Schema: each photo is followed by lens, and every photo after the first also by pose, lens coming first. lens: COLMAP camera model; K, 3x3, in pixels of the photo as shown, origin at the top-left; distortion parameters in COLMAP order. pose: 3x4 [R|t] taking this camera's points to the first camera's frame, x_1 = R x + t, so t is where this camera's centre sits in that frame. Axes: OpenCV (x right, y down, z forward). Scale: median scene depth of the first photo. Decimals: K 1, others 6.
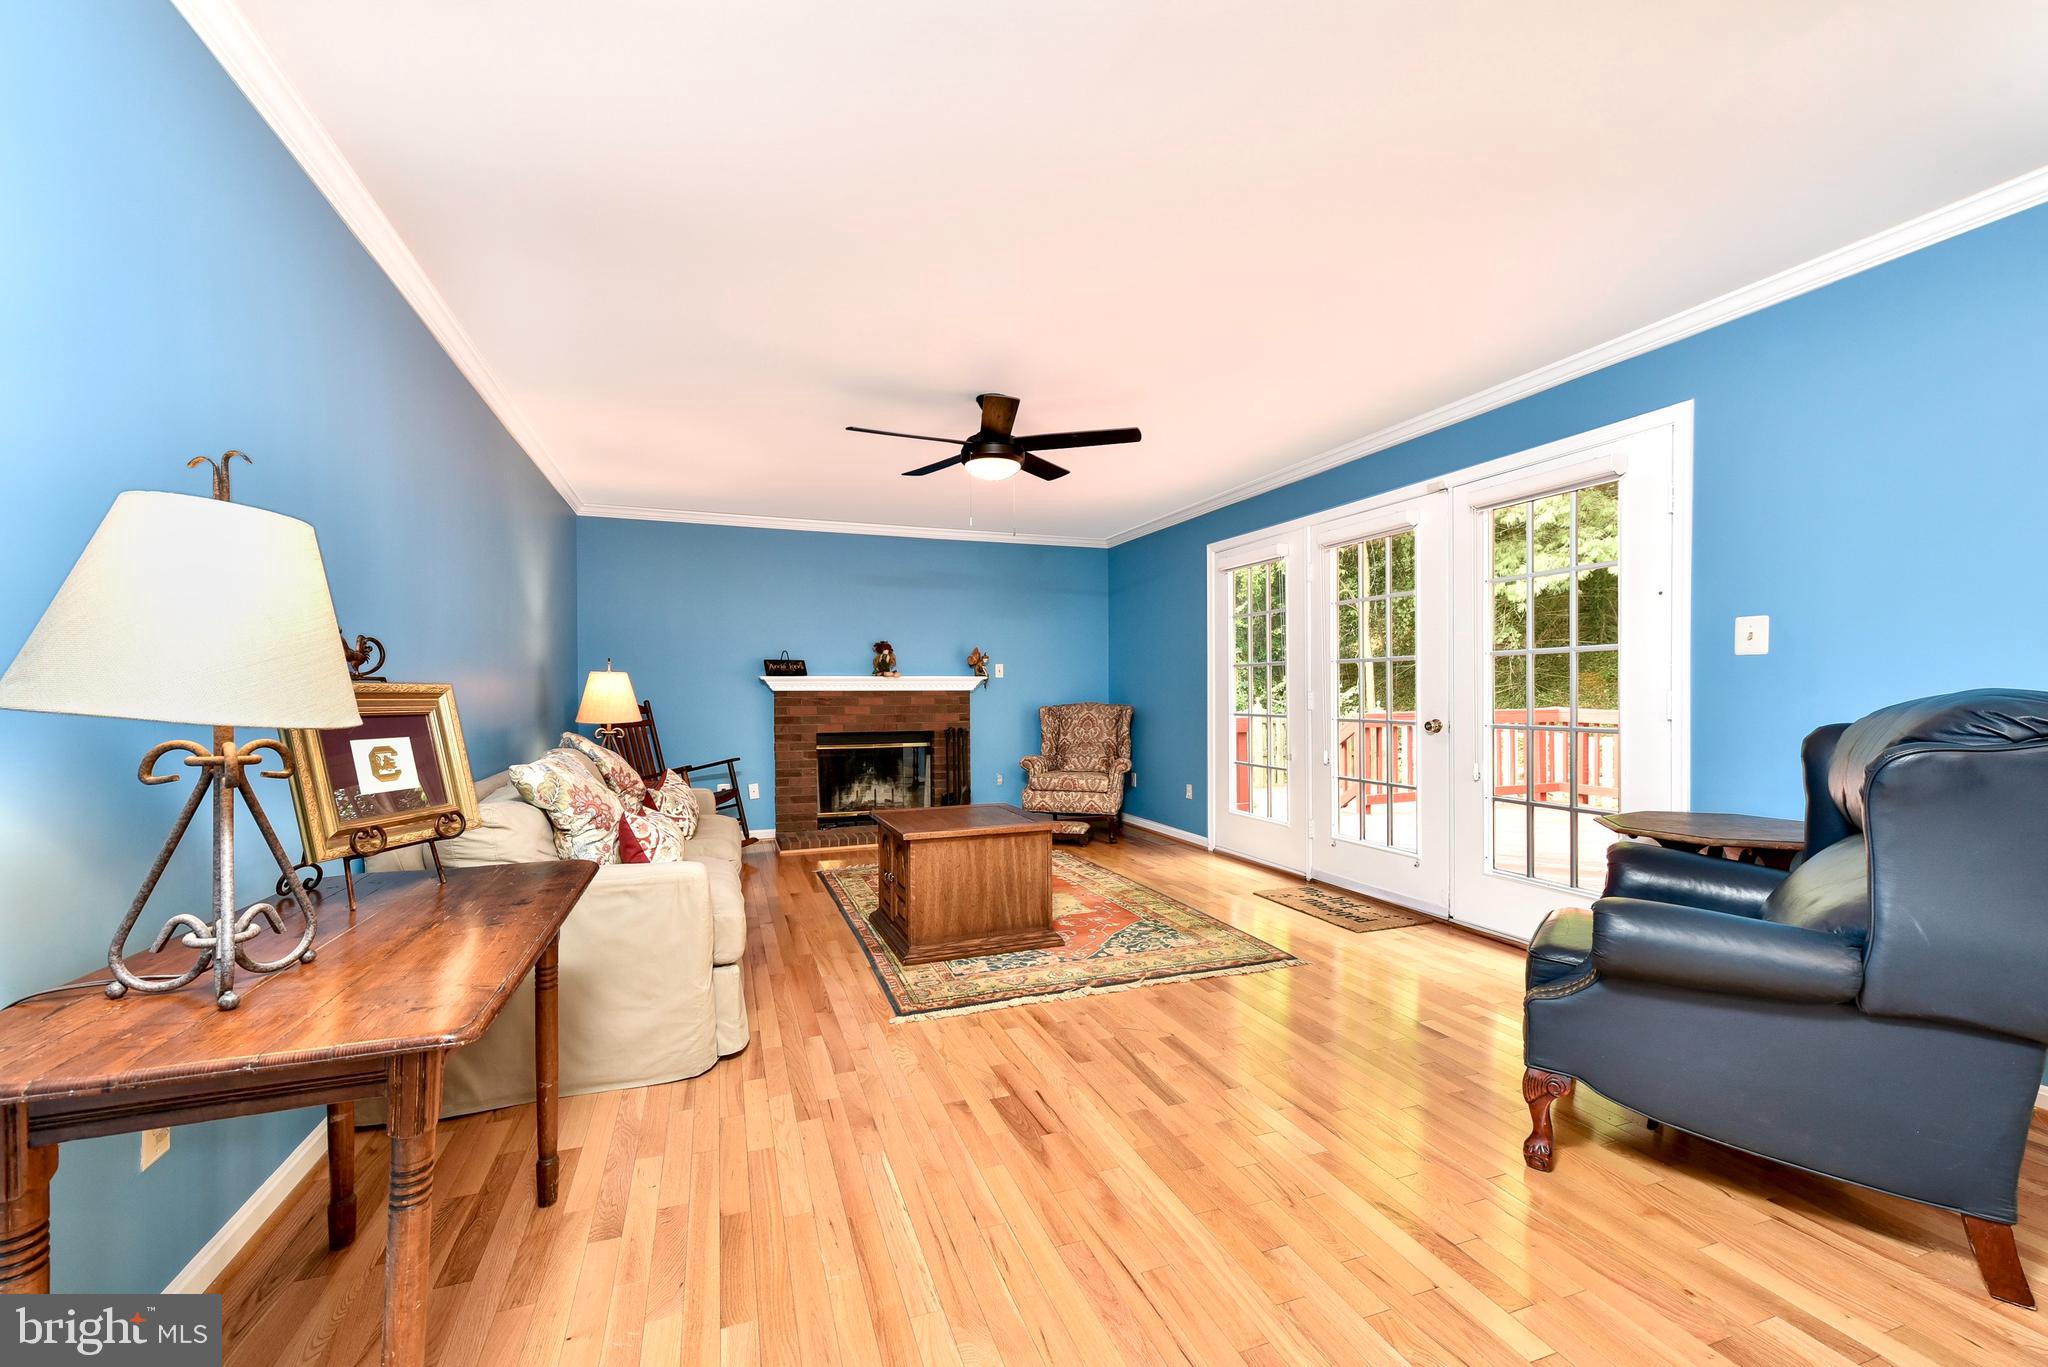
lens RADIAL K [[805.4, 0, 1021.5], [0, 805.4, 690.4], [0, 0, 1]] dist [0.011047, 0.000910]
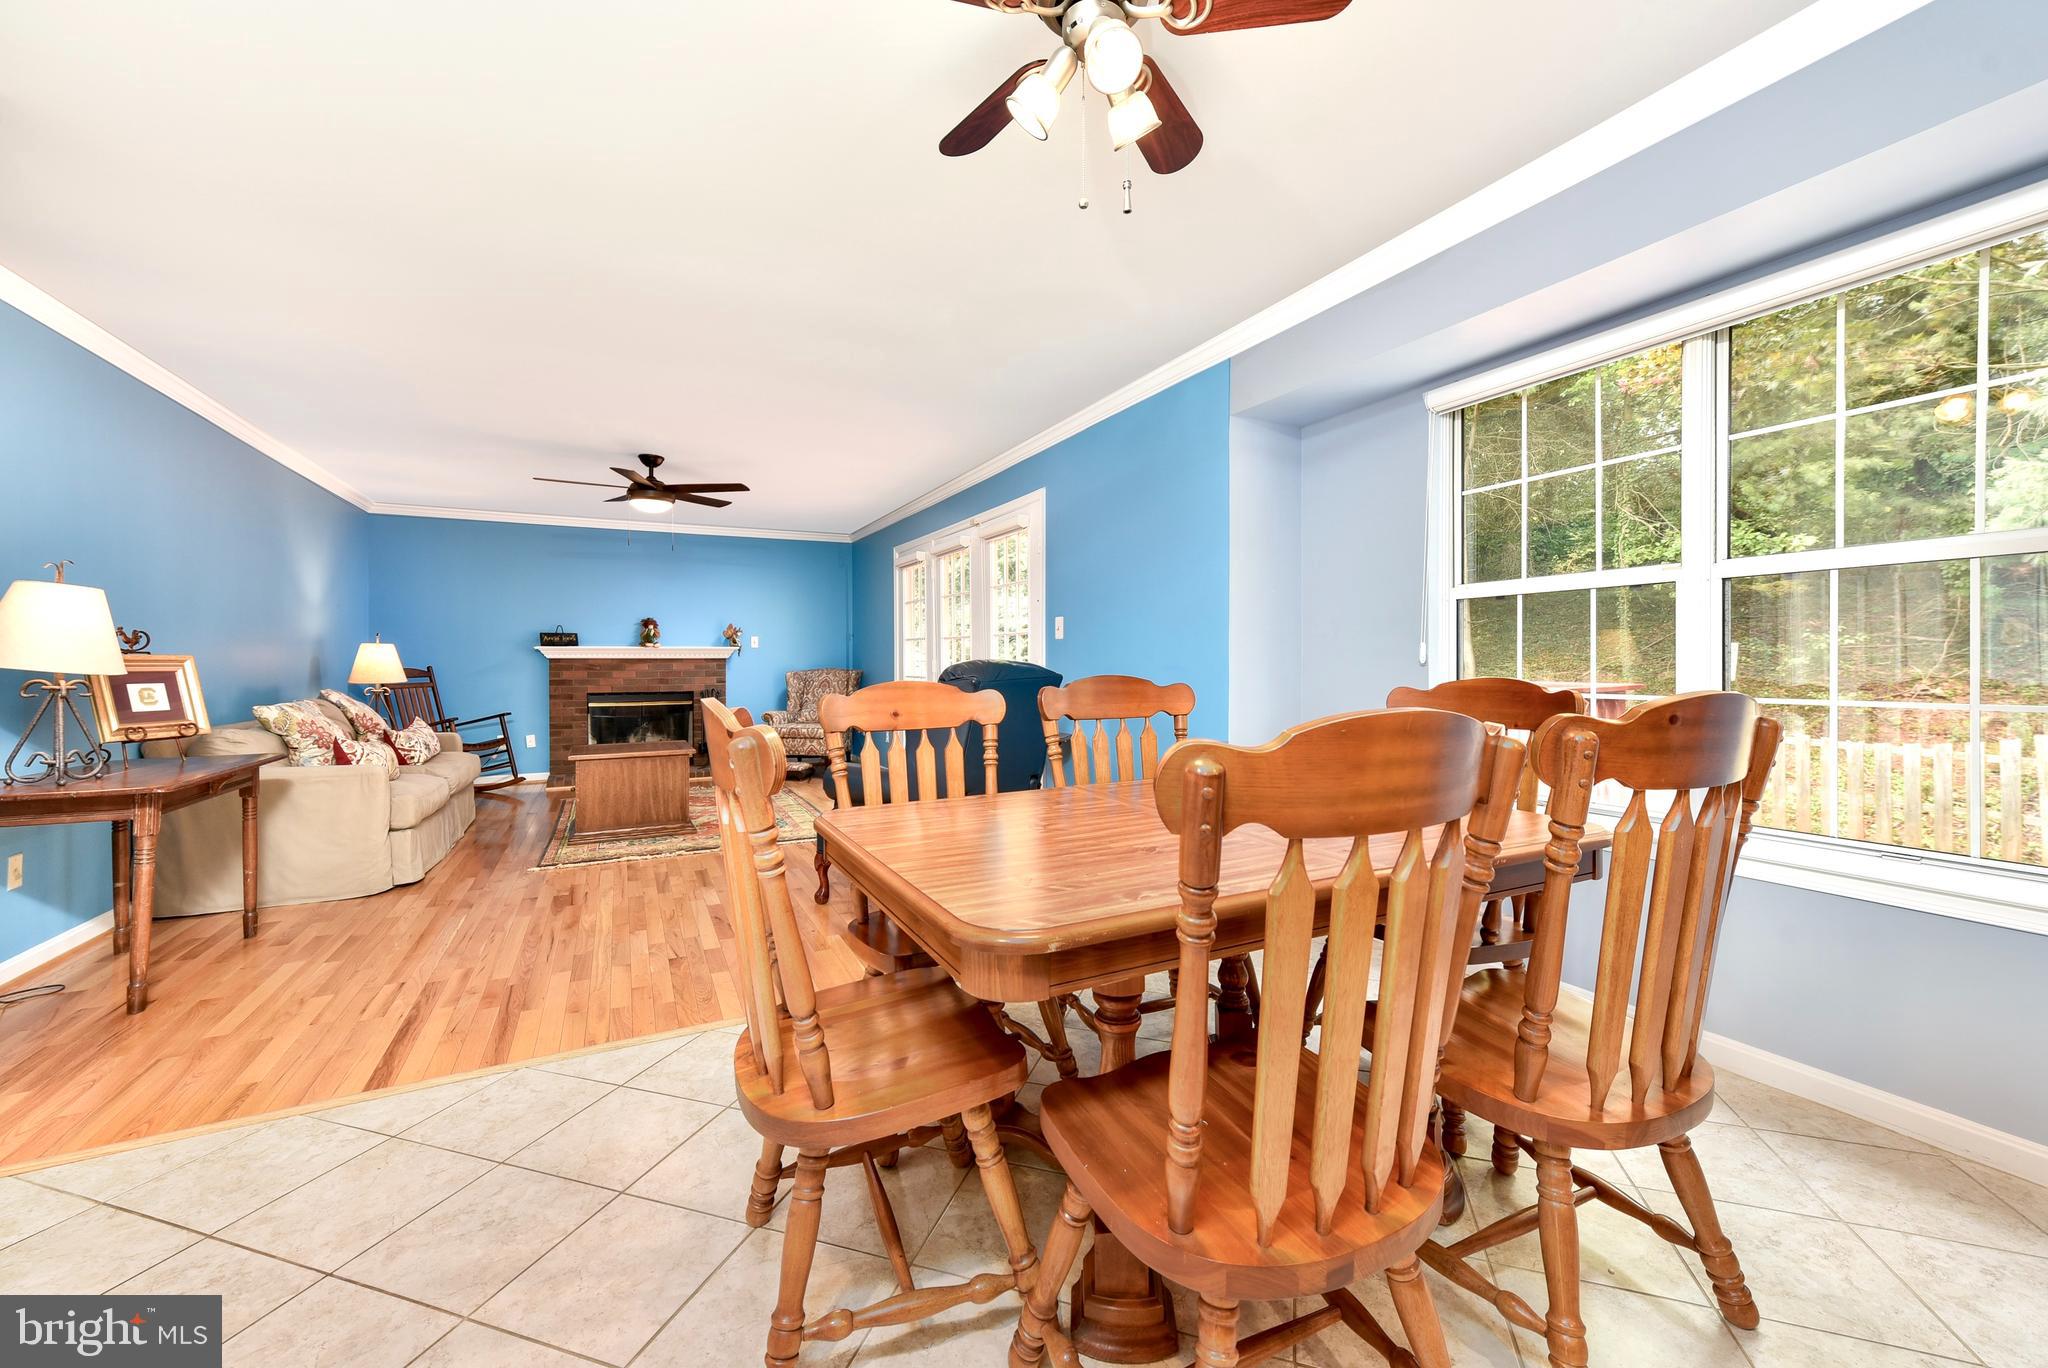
lens RADIAL K [[805.4, 0, 1033.6], [0, 805.4, 650.9], [0, 0, 1]] dist [0.011047, 0.000910]
pose [[0.992950, 0.003477, 0.118484, 0.376313], [-0.002447, 0.999958, -0.008832, -0.002599], [-0.118510, 0.008480, 0.992917, -0.412523]]
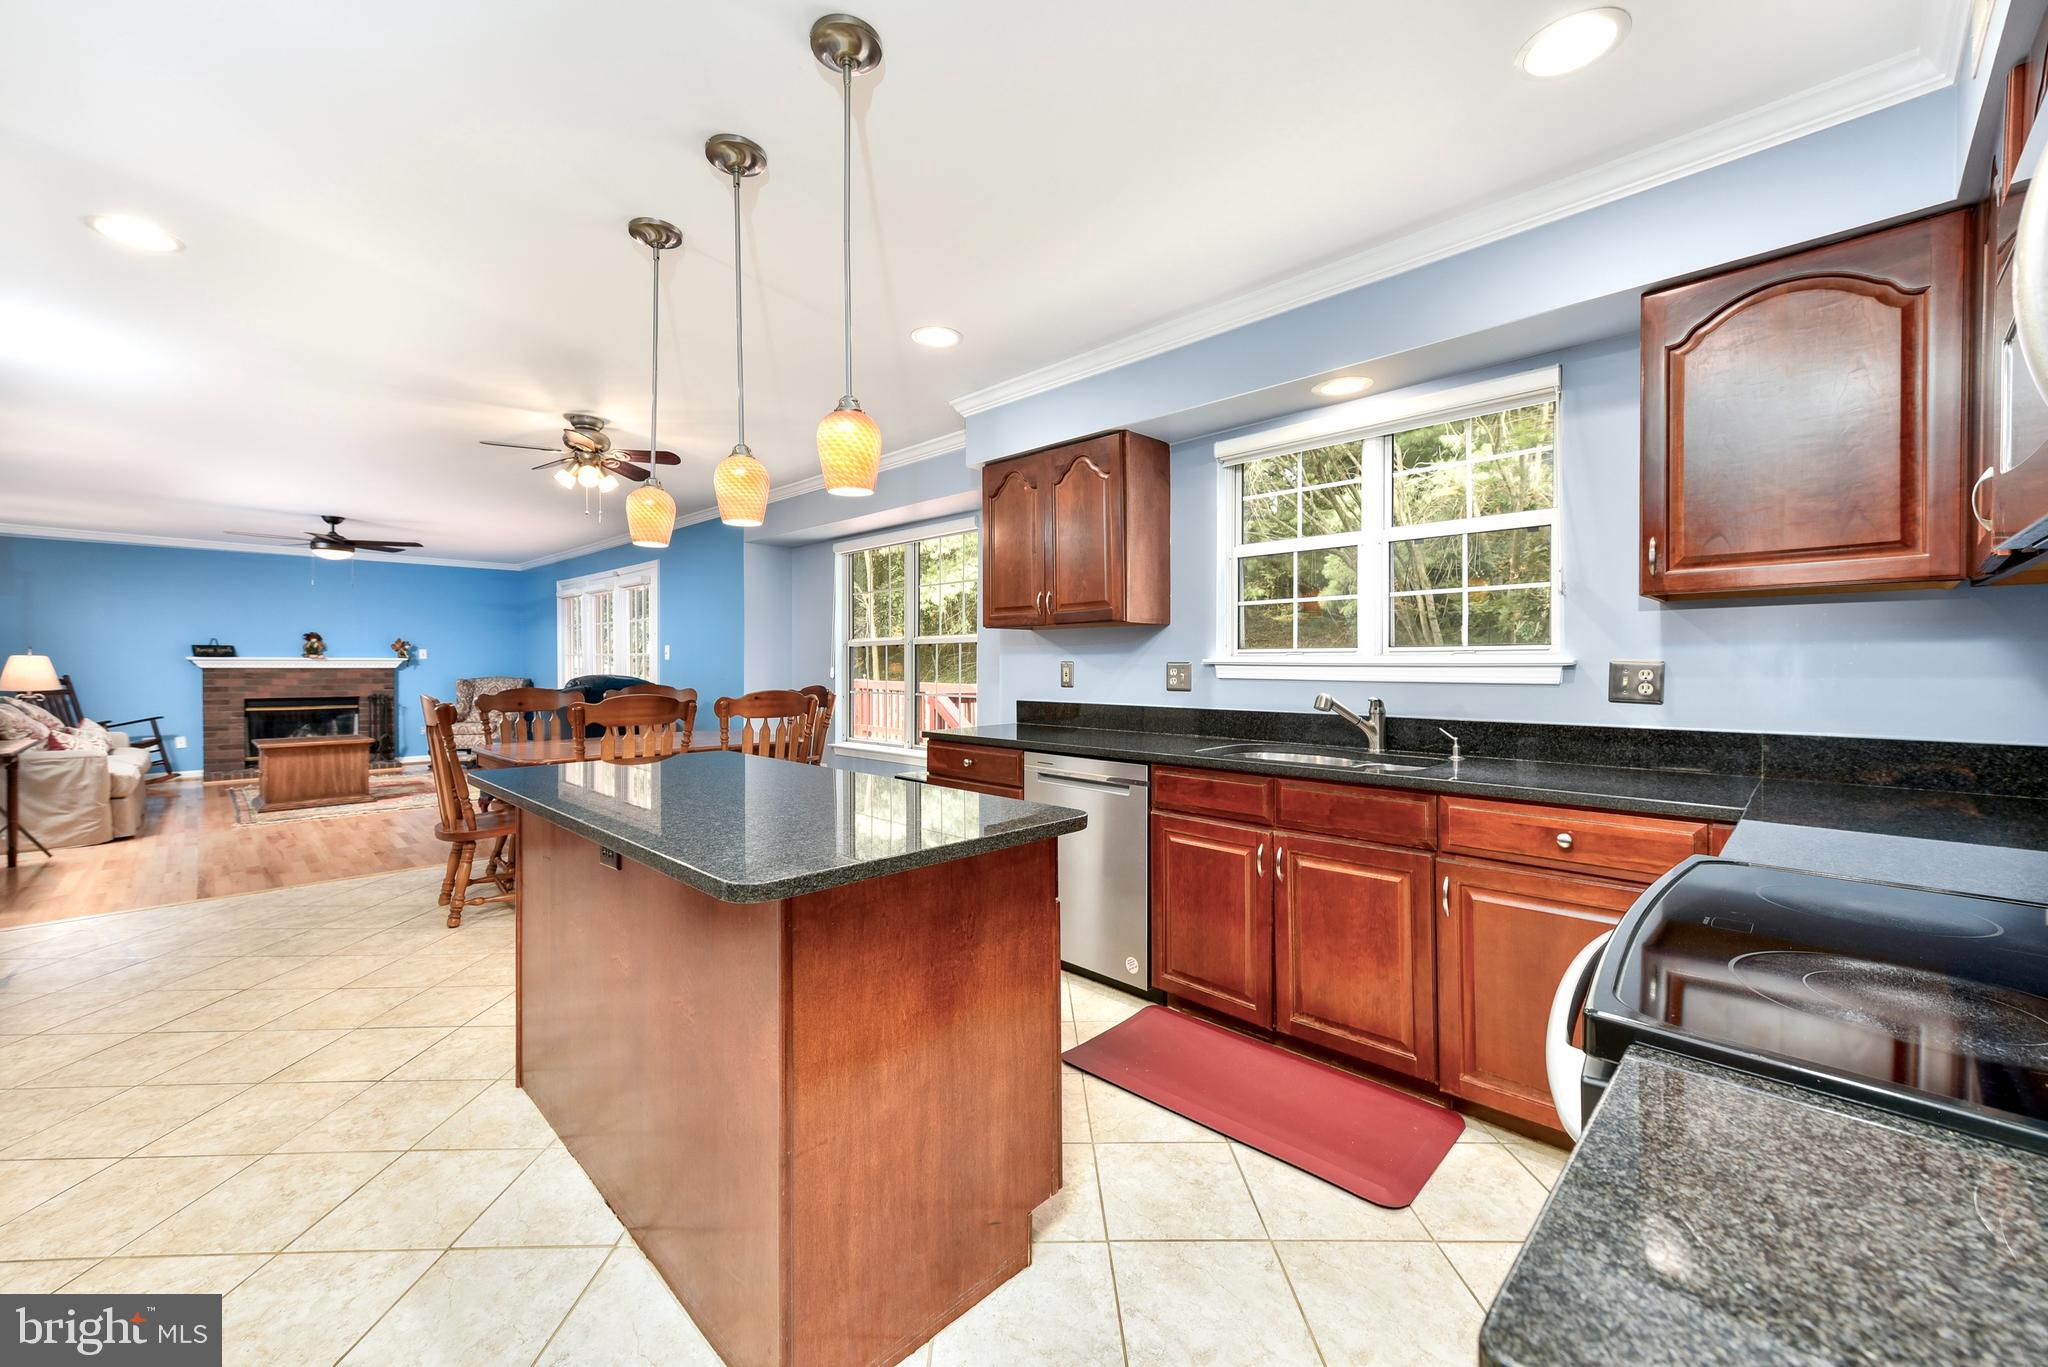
lens RADIAL K [[805.4, 0, 1032.1], [0, 805.4, 668.9], [0, 0, 1]] dist [0.011047, 0.000910]
pose [[0.905949, 0.005765, 0.423348, 0.510012], [-0.008906, 0.999946, 0.005442, -0.023546], [-0.423294, -0.008700, 0.905951, -1.122598]]
